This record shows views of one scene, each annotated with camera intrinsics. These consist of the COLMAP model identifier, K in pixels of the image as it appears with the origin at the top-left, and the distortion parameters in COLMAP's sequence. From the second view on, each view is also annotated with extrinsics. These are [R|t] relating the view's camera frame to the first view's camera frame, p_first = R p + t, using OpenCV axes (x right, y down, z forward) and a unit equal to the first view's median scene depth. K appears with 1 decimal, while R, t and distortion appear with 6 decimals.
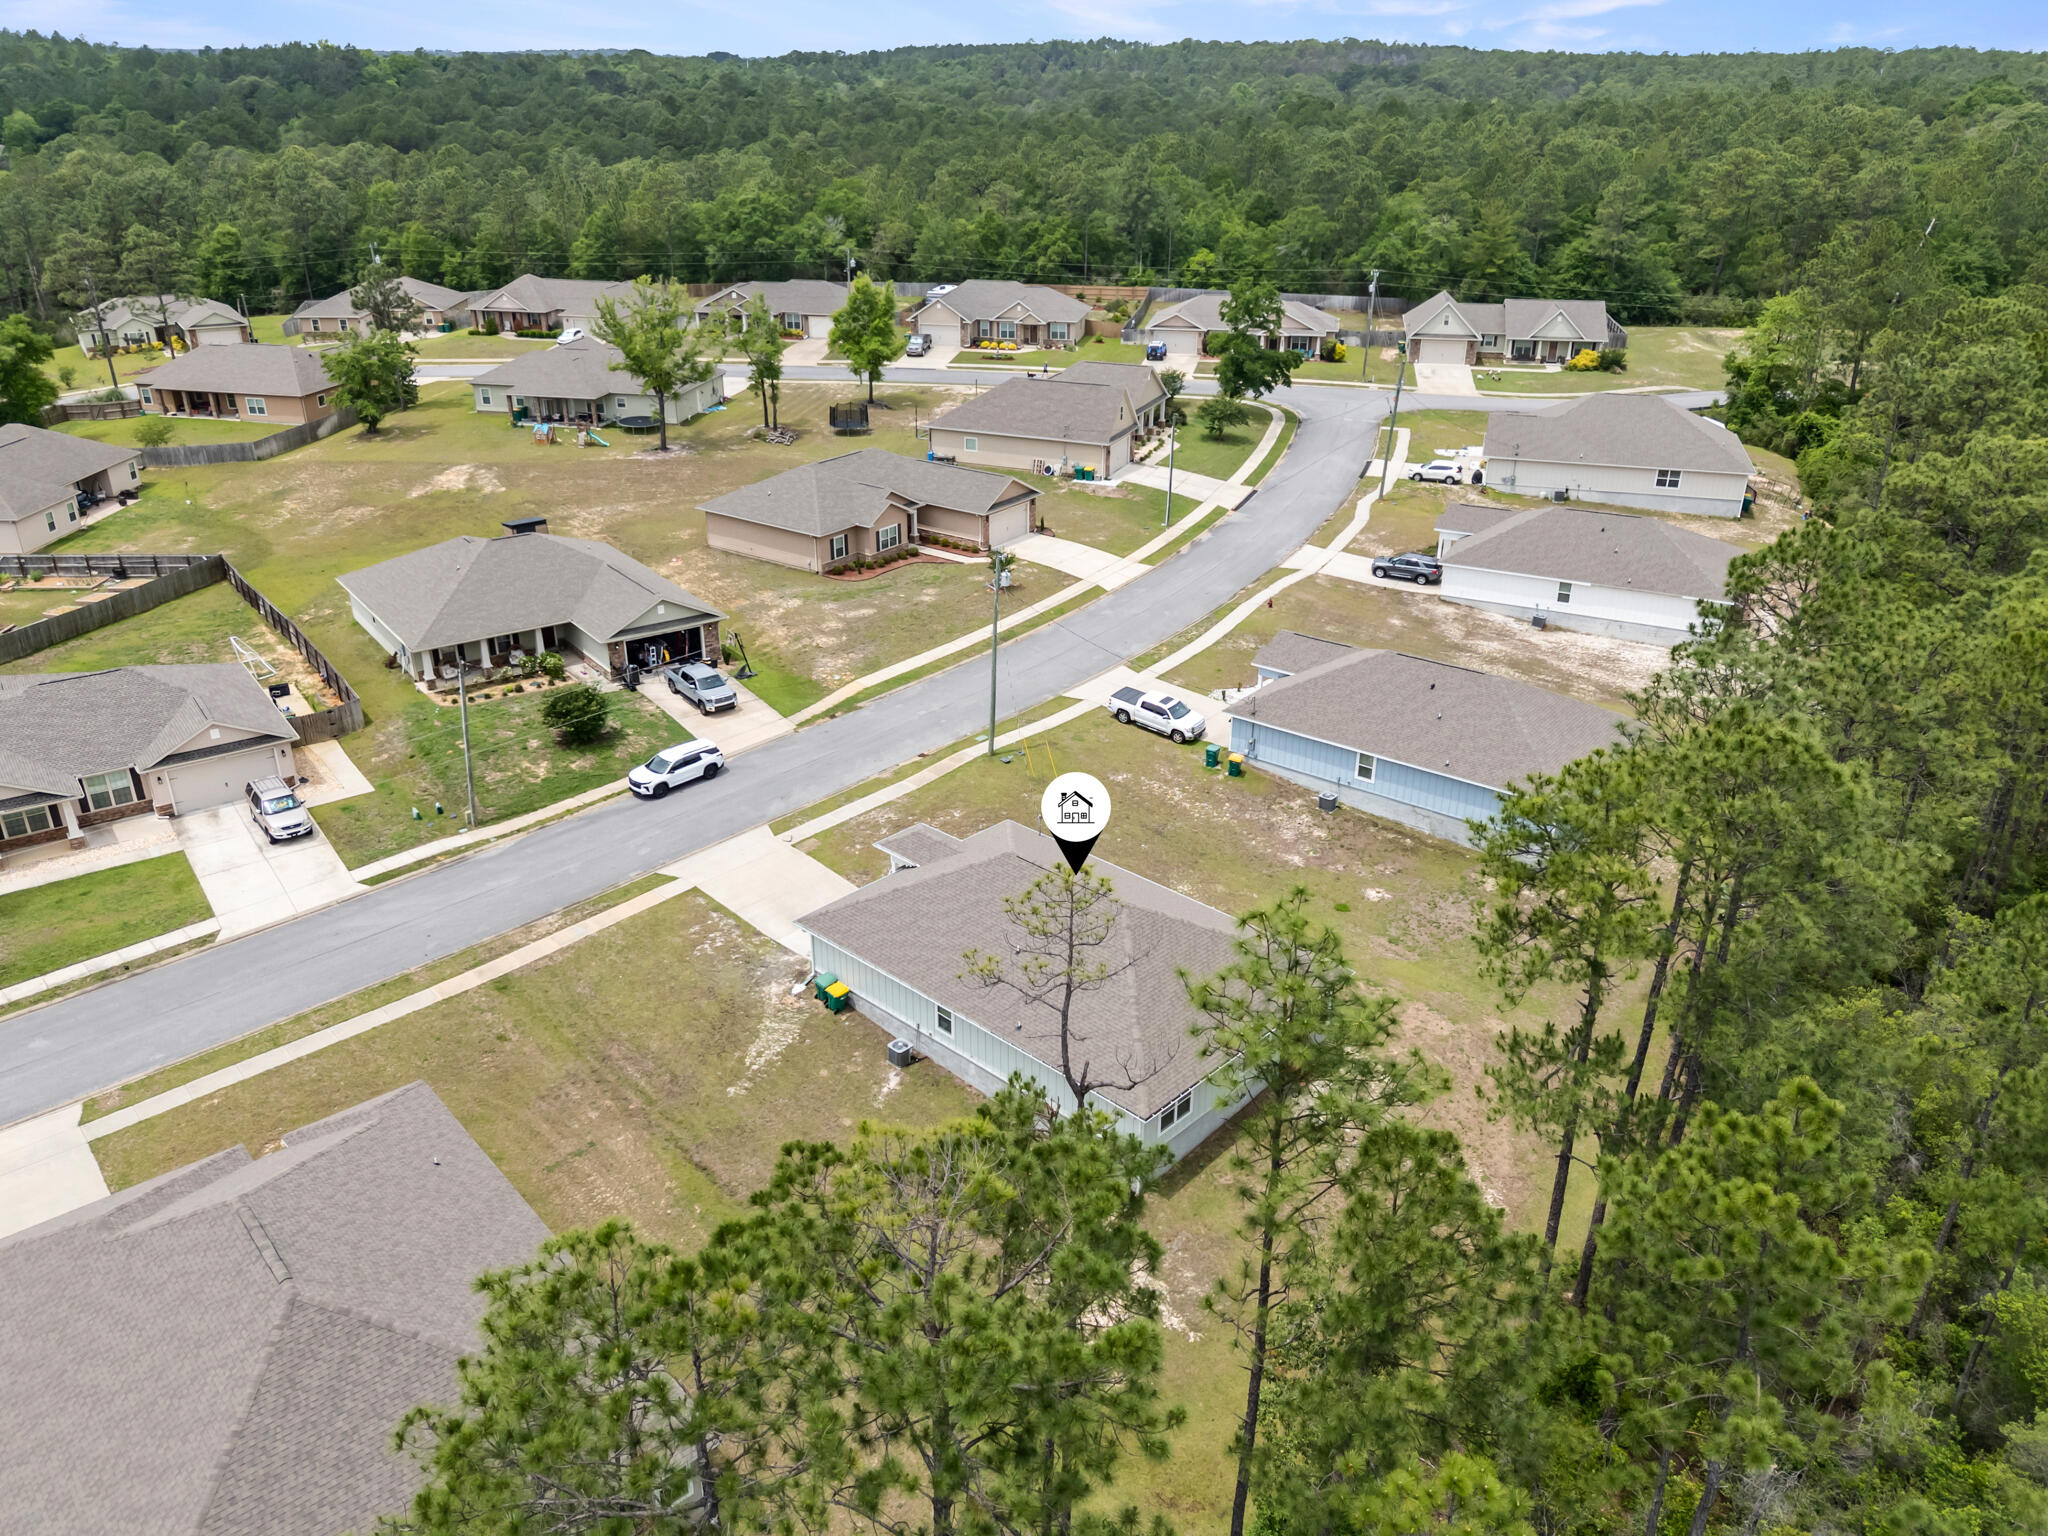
lens RADIAL K [[1514.6, 0, 1028.4], [0, 1514.6, 774.4], [0, 0, 1]] dist [0.063858, -0.052464]
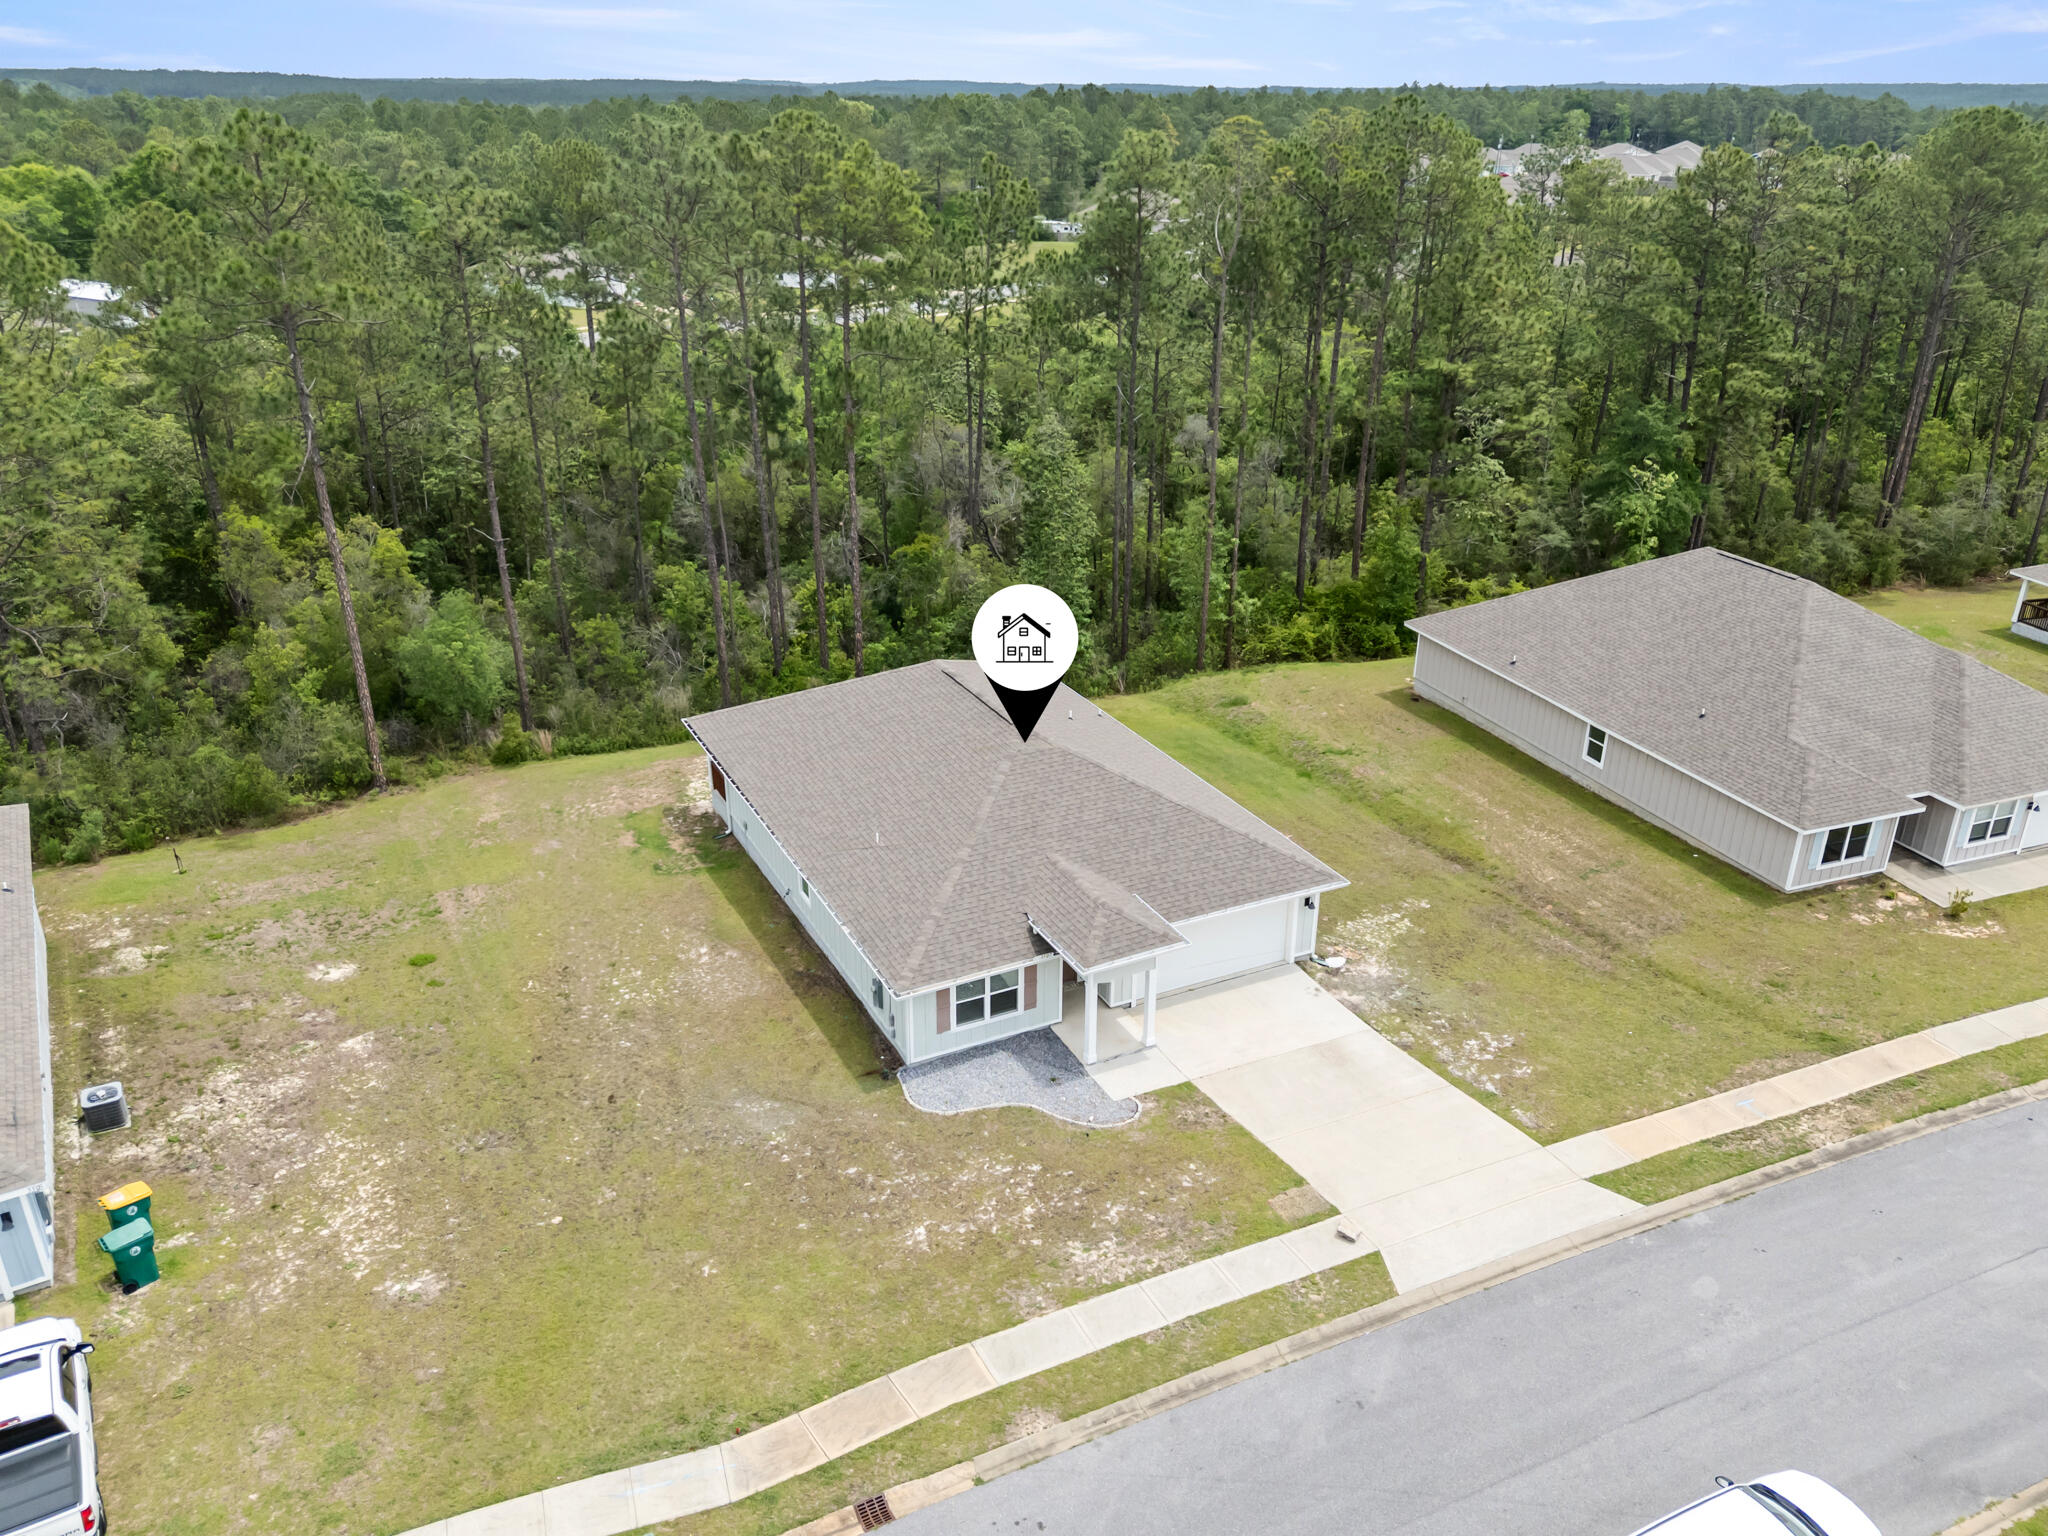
lens RADIAL K [[1514.6, 0, 1028.4], [0, 1514.6, 774.4], [0, 0, 1]] dist [0.063858, -0.052464]
pose [[-0.938389, -0.150873, 0.310907, -0.202668], [0.135434, 0.667143, 0.732515, -0.388158], [-0.317936, 0.729491, -0.605606, 1.284810]]
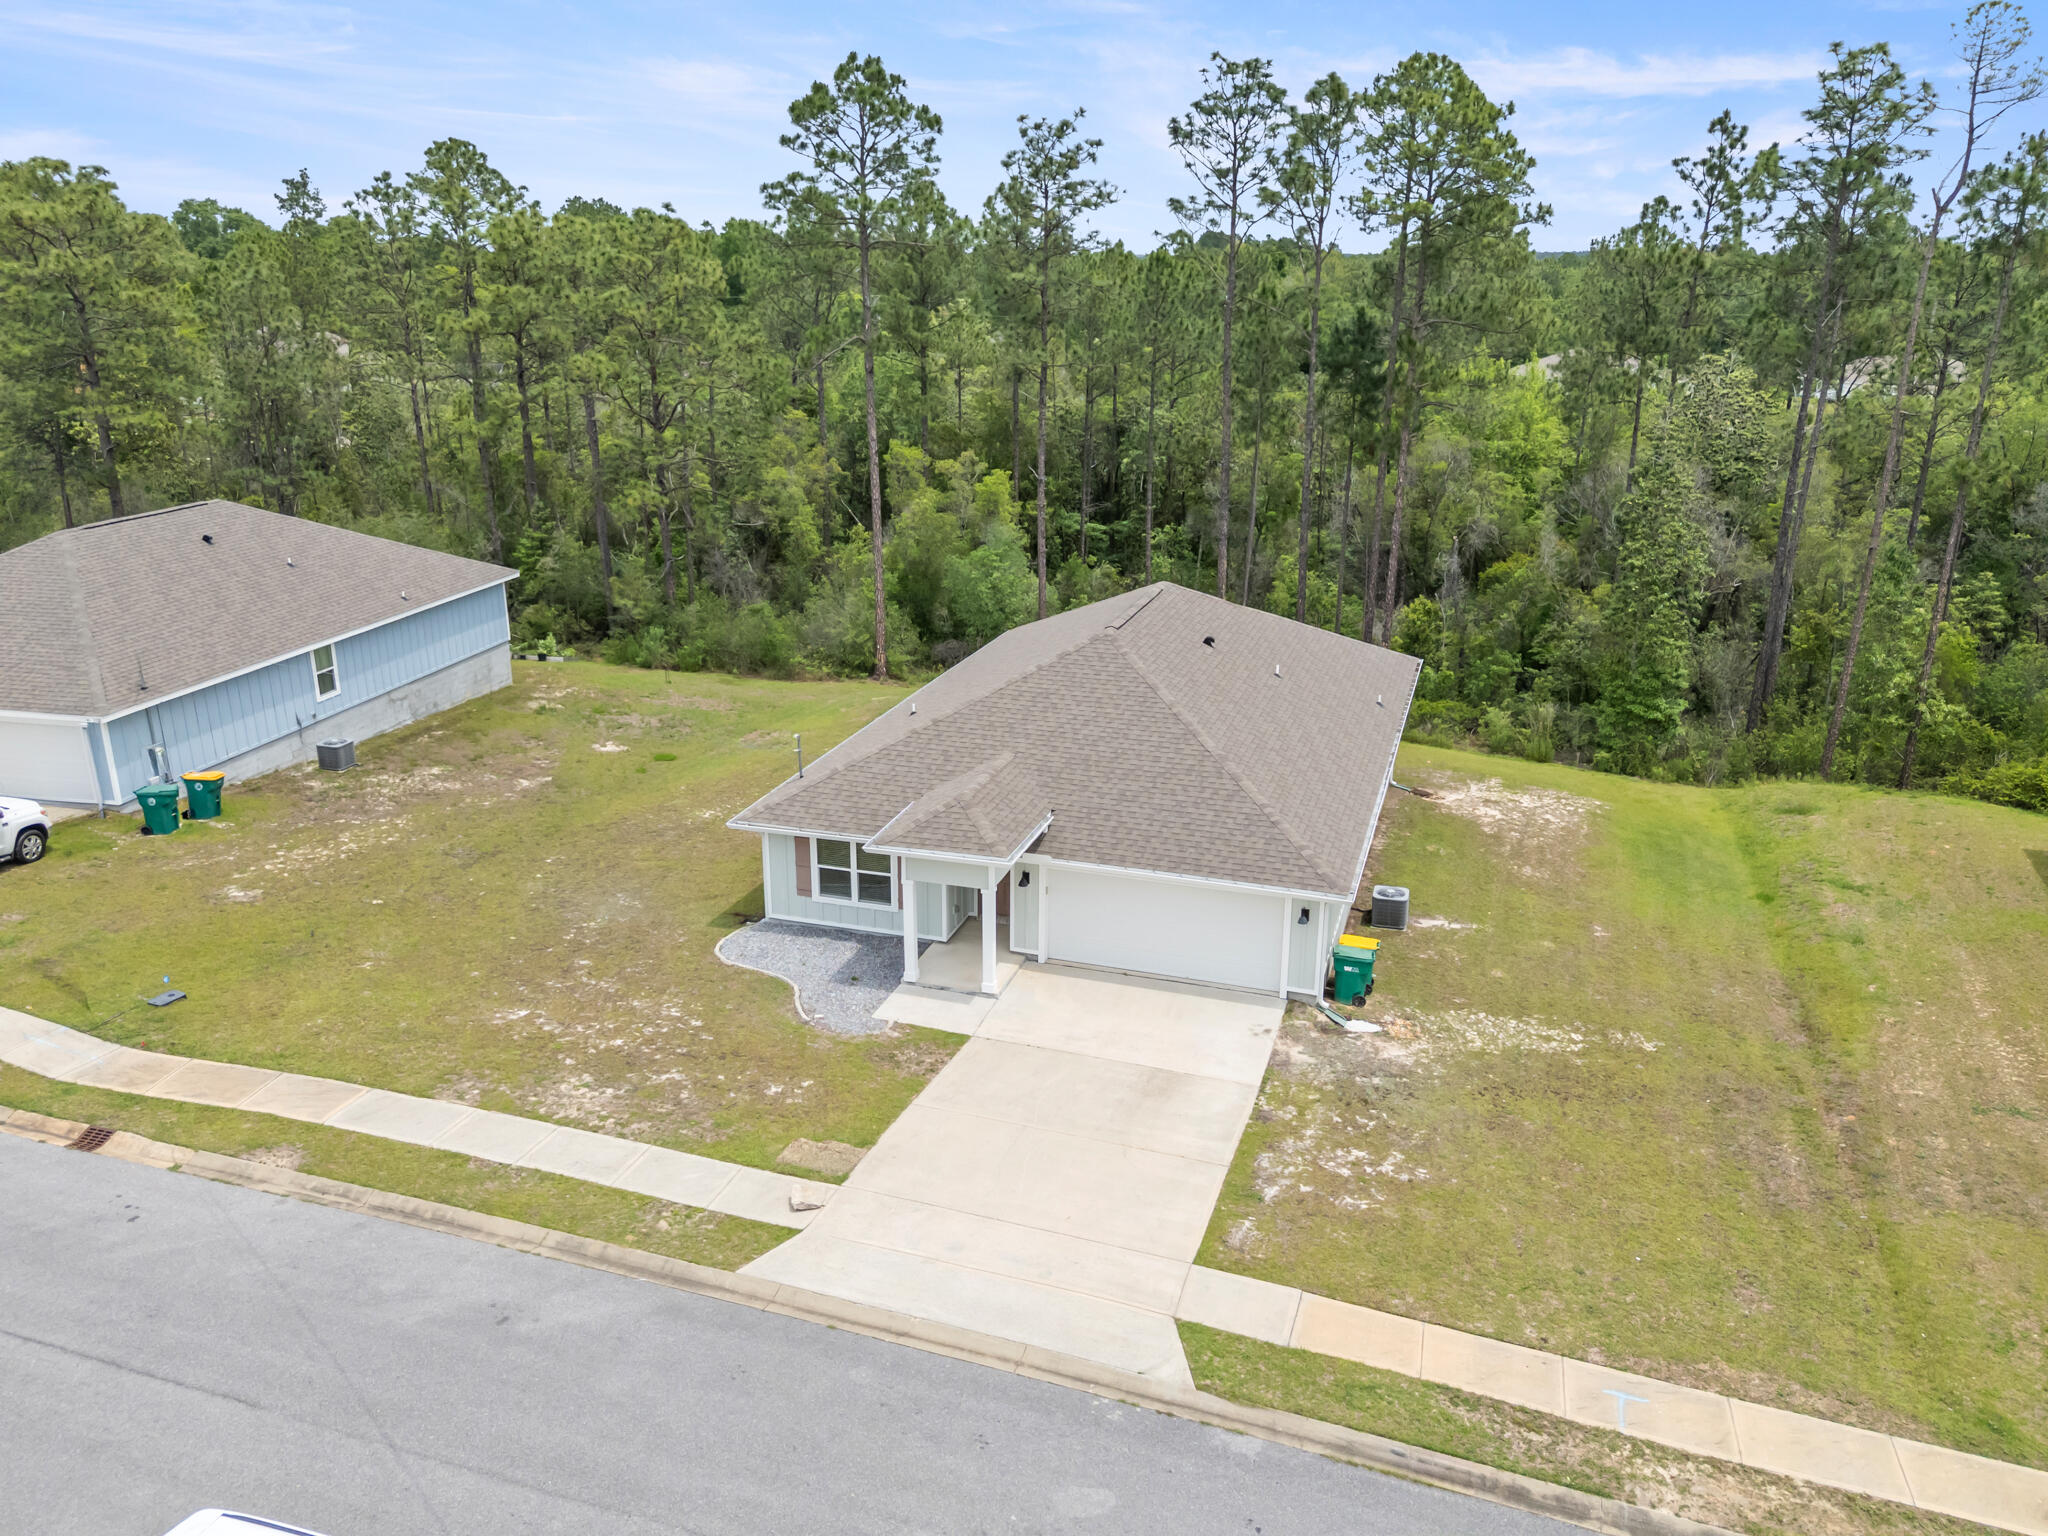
lens RADIAL K [[1514.6, 0, 1028.4], [0, 1514.6, 774.4], [0, 0, 1]] dist [0.063858, -0.052464]
pose [[-0.432838, -0.294923, 0.851864, -0.446621], [0.371430, 0.802685, 0.466623, -0.164343], [-0.821396, 0.518380, -0.237889, 1.071240]]
